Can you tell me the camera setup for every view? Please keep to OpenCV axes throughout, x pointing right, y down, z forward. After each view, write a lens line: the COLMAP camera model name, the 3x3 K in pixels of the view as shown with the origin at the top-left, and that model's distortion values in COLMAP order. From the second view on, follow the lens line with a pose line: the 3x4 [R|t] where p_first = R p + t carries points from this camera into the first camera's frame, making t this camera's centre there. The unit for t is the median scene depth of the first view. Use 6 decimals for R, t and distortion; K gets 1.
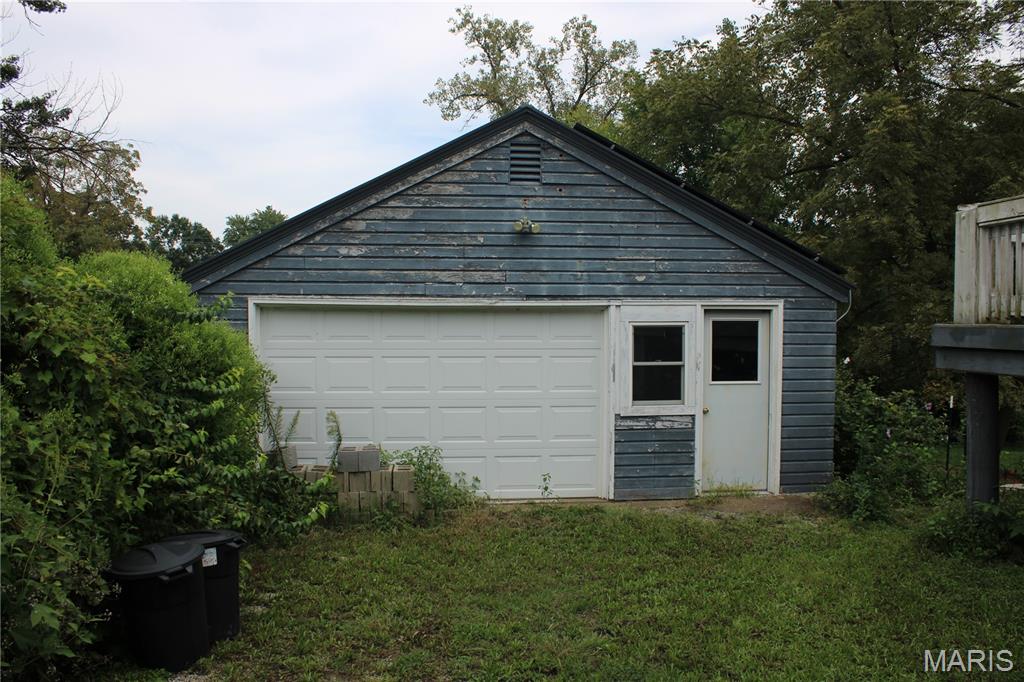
lens RADIAL K [[855.0, 0, 510.8], [0, 855.0, 340.9], [0, 0, 1]] dist [-0.109606, 0.010009]
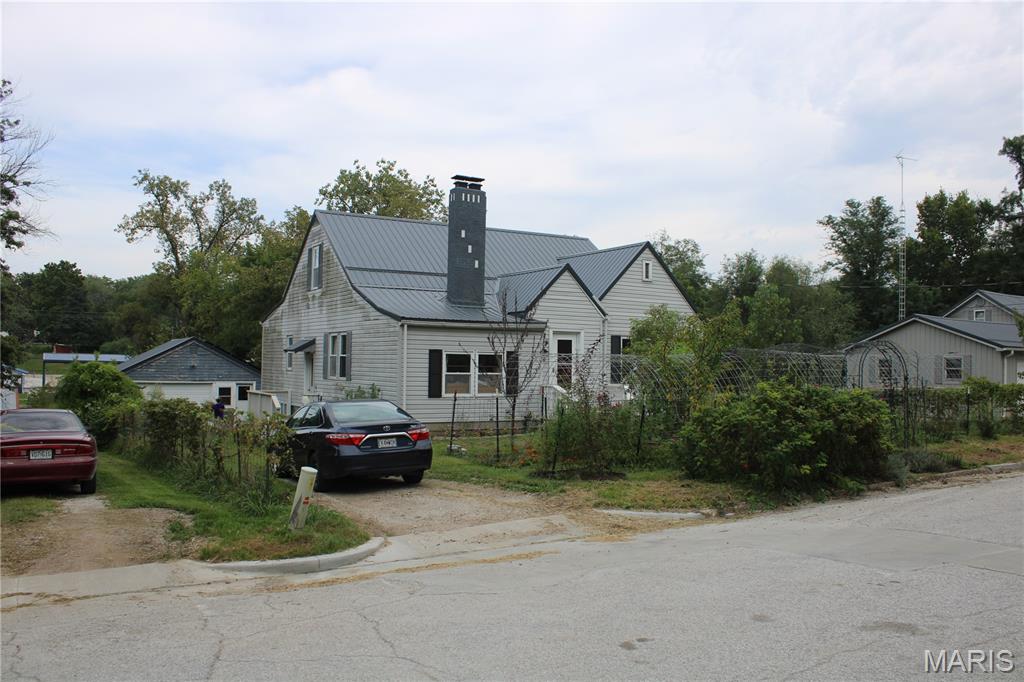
lens RADIAL K [[855.0, 0, 513.5], [0, 855.0, 335.6], [0, 0, 1]] dist [-0.109606, 0.010009]
pose [[0.916782, 0.021580, 0.398805, -0.036047], [0.000293, 0.998503, -0.054704, -0.008378], [-0.399388, 0.050268, 0.915403, -0.643306]]
